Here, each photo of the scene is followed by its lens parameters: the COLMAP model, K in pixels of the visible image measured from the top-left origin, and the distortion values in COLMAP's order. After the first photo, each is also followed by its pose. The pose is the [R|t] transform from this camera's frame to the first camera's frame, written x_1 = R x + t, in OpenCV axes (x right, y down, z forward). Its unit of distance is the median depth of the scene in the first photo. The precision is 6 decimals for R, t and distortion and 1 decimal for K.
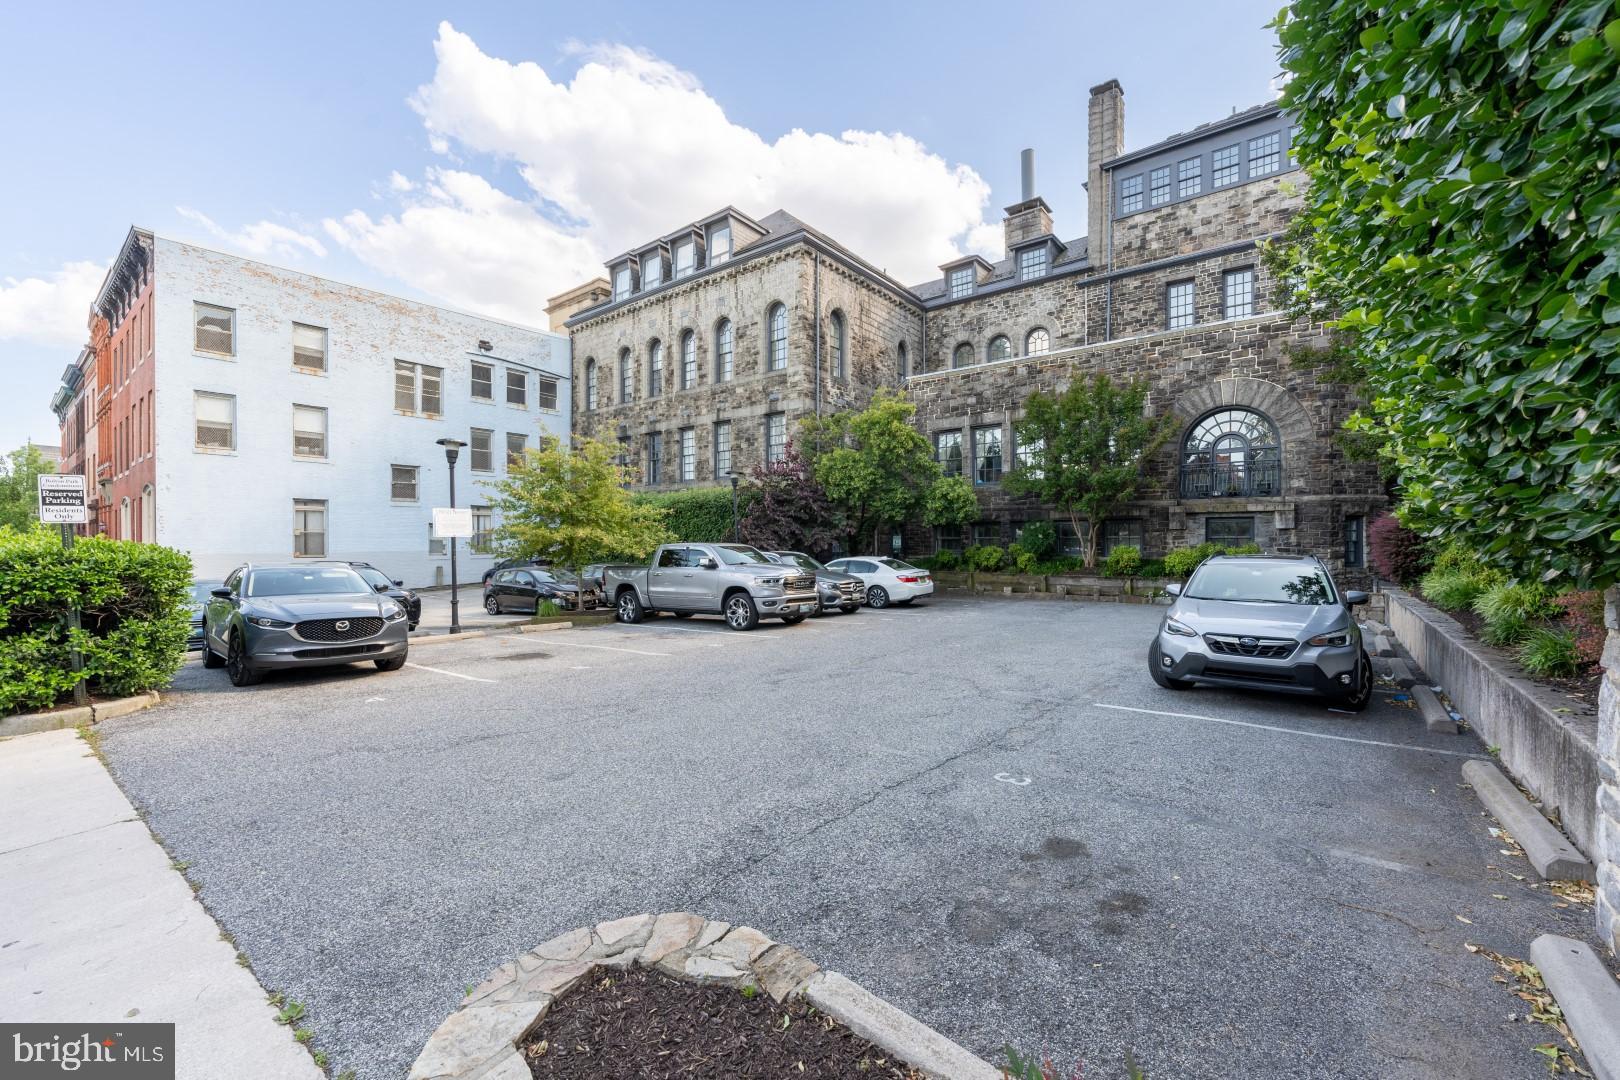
lens RADIAL K [[666.7, 0, 833.3], [0, 666.7, 541.8], [0, 0, 1]] dist [-0.000472, -0.000427]
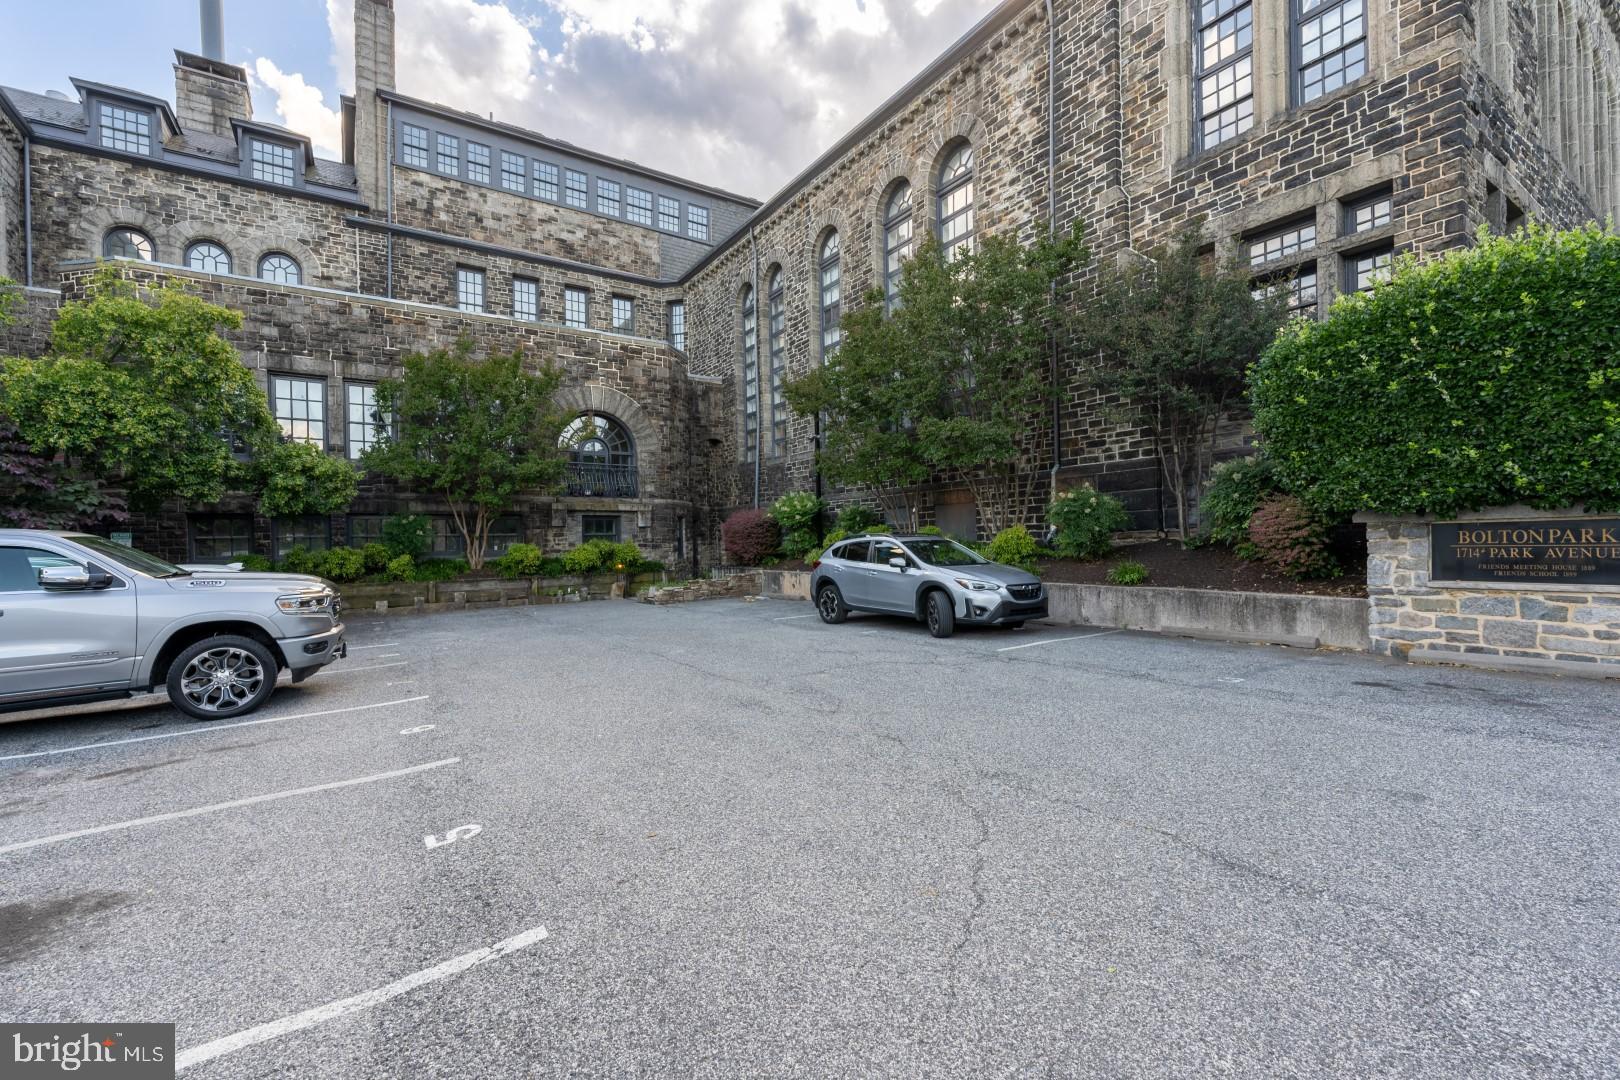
lens RADIAL K [[666.7, 0, 833.3], [0, 666.7, 541.8], [0, 0, 1]] dist [-0.000472, -0.000427]
pose [[0.325830, -0.004504, 0.945418, -0.250686], [0.019356, 0.999811, -0.001908, 0.012087], [-0.945230, 0.018921, 0.325856, 0.259267]]
